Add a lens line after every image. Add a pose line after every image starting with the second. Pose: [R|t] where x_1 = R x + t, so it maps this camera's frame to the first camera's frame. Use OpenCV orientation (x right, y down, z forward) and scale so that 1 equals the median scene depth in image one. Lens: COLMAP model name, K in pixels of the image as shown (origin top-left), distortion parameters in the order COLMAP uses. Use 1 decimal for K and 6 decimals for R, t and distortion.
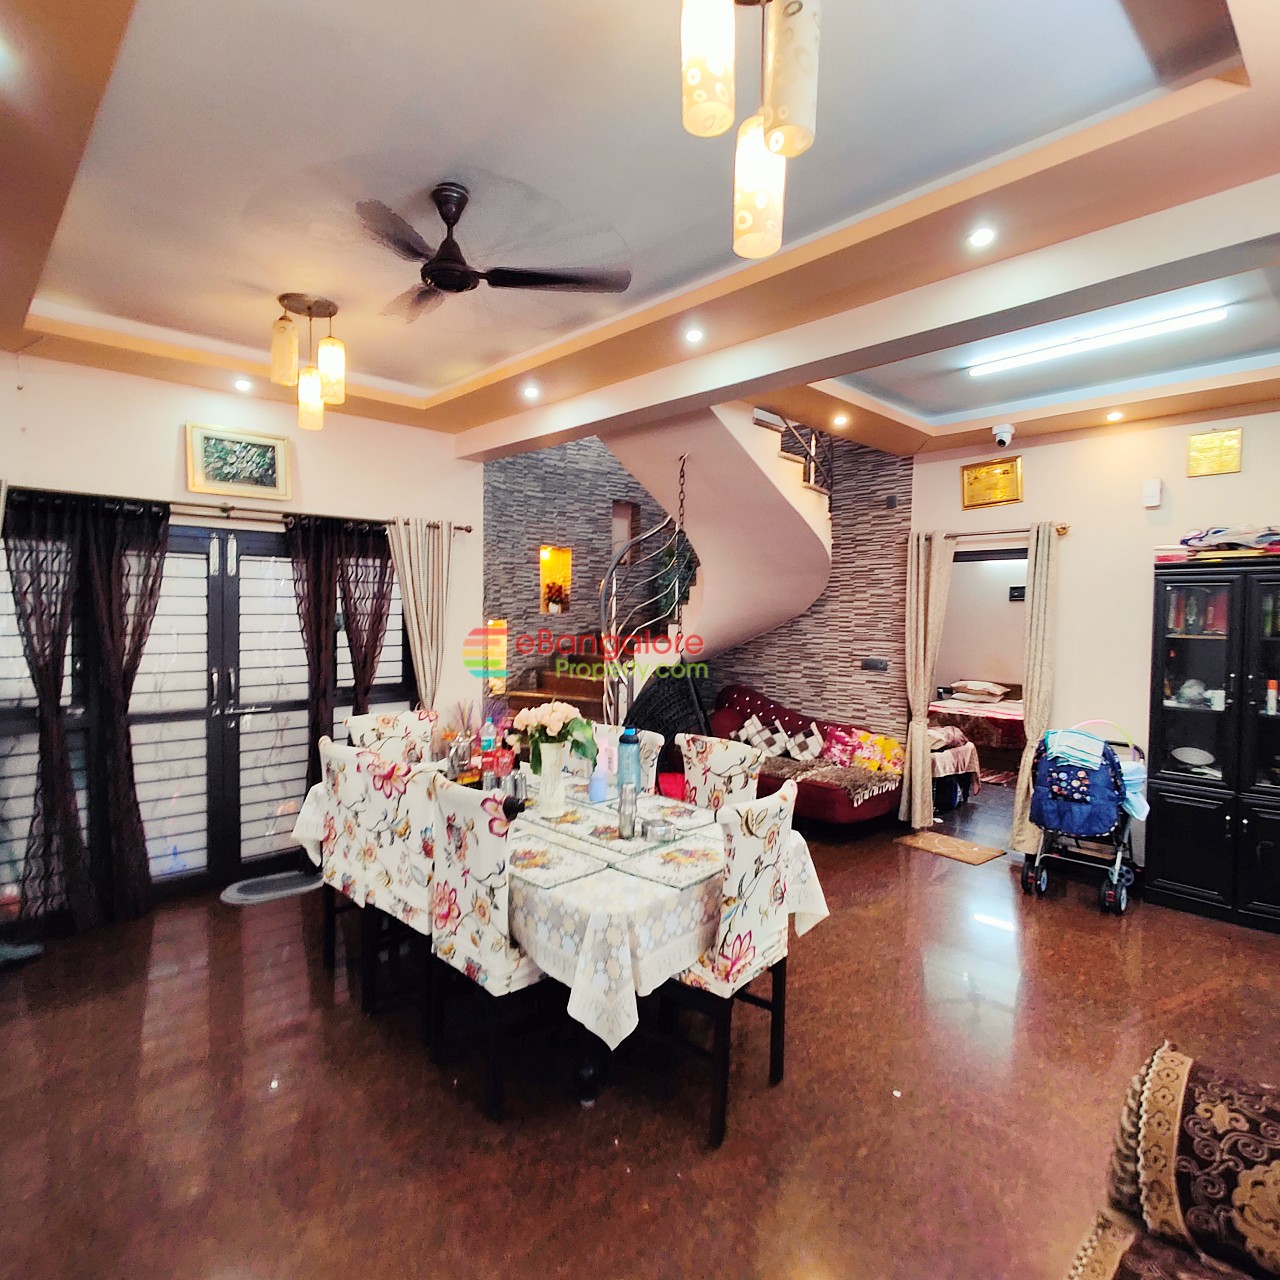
lens RADIAL K [[752.8, 0, 632.5], [0, 752.8, 643.3], [0, 0, 1]] dist [-0.007677, 0.008570]
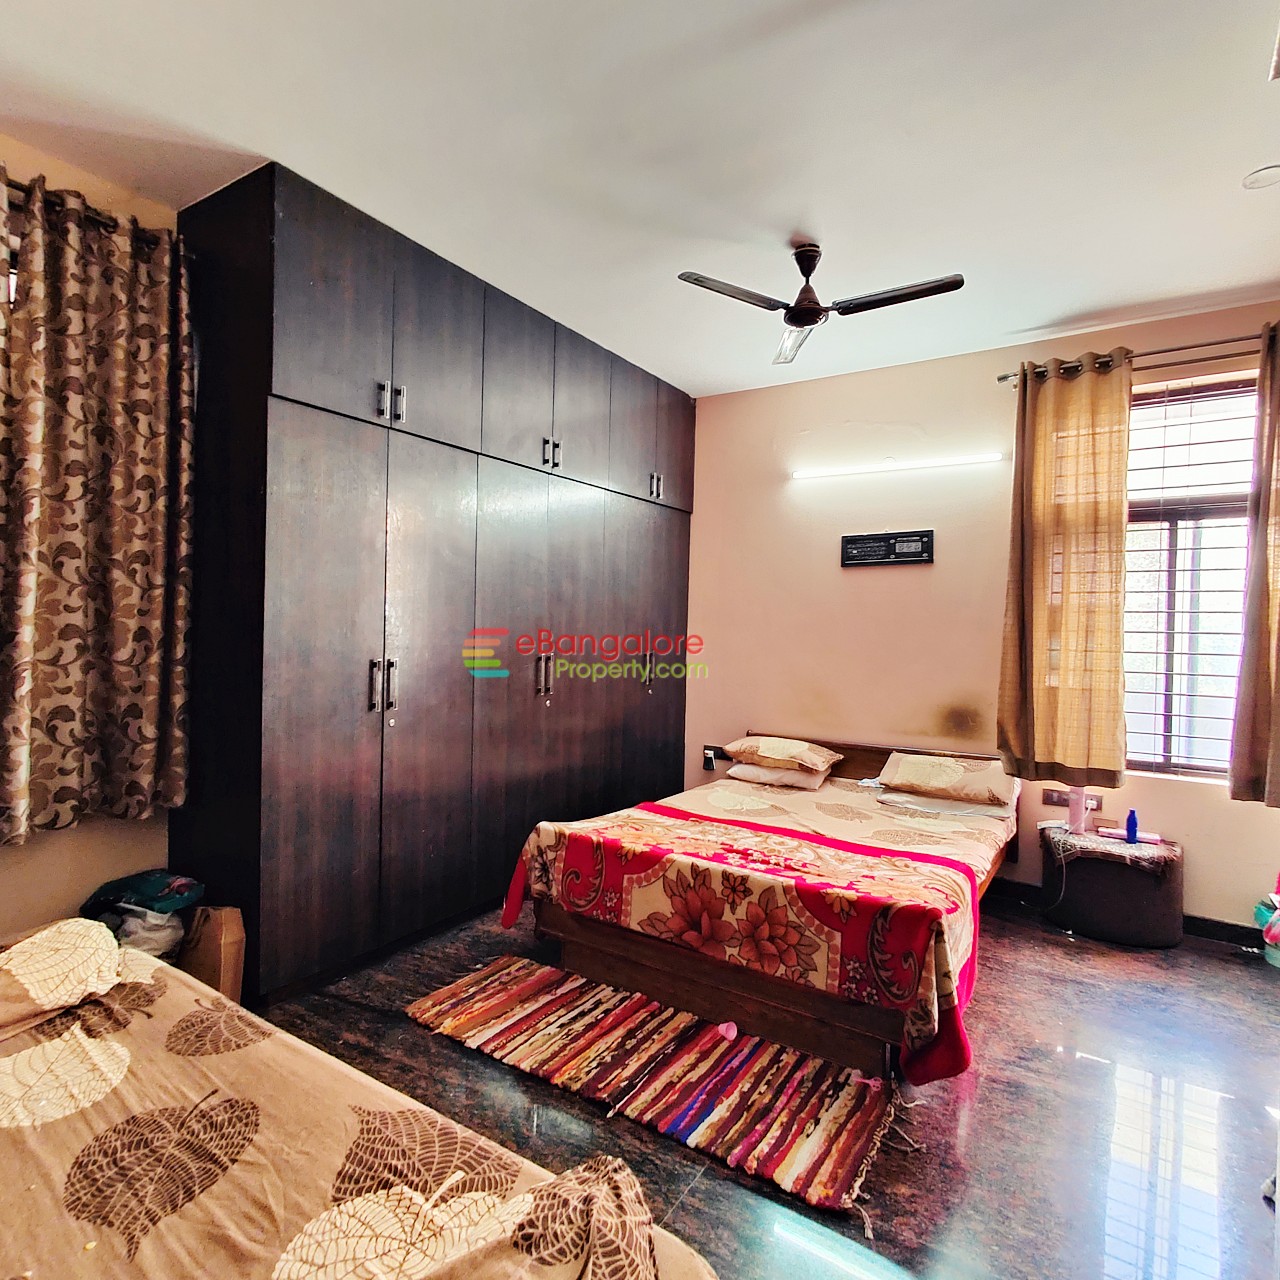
lens RADIAL K [[752.8, 0, 637.3], [0, 752.8, 641.9], [0, 0, 1]] dist [-0.007677, 0.008570]
pose [[0.973436, 0.013548, 0.228558, 0.269752], [-0.009521, 0.999780, -0.018712, 0.000114], [-0.228761, 0.016039, 0.973350, 0.574021]]
